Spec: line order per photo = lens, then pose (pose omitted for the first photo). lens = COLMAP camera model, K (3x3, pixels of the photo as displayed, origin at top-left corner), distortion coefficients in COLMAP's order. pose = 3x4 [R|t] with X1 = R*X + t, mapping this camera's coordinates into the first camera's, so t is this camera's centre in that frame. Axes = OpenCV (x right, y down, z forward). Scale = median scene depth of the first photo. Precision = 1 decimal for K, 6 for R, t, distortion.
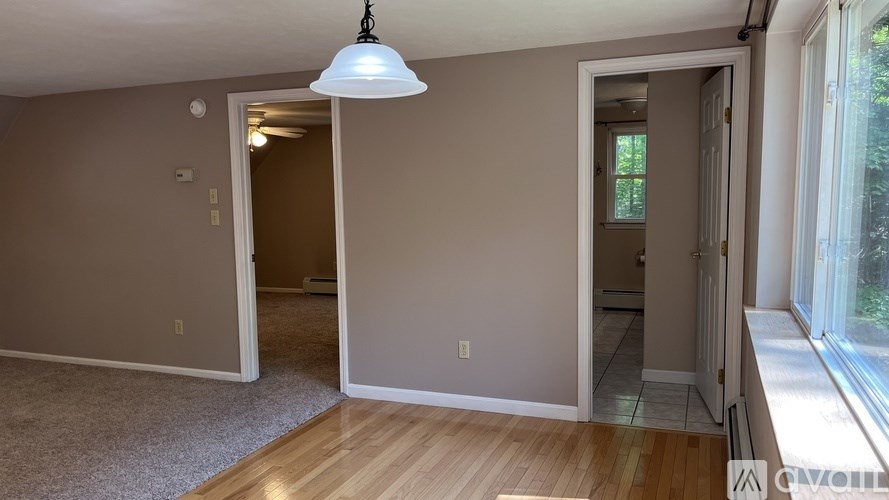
lens RADIAL K [[670.8, 0, 444.3], [0, 670.8, 253.2], [0, 0, 1]] dist [0.044508, -0.022902]
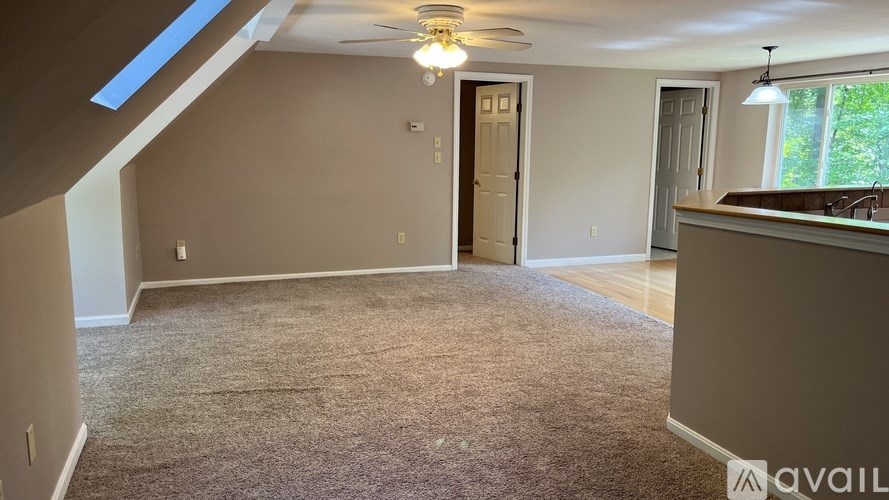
lens RADIAL K [[670.8, 0, 445.3], [0, 670.8, 248.7], [0, 0, 1]] dist [0.044508, -0.022902]
pose [[0.754212, -0.080566, 0.651670, -1.270056], [0.039141, 0.996196, 0.077860, 0.029625], [-0.655464, -0.033216, 0.754496, -0.088885]]
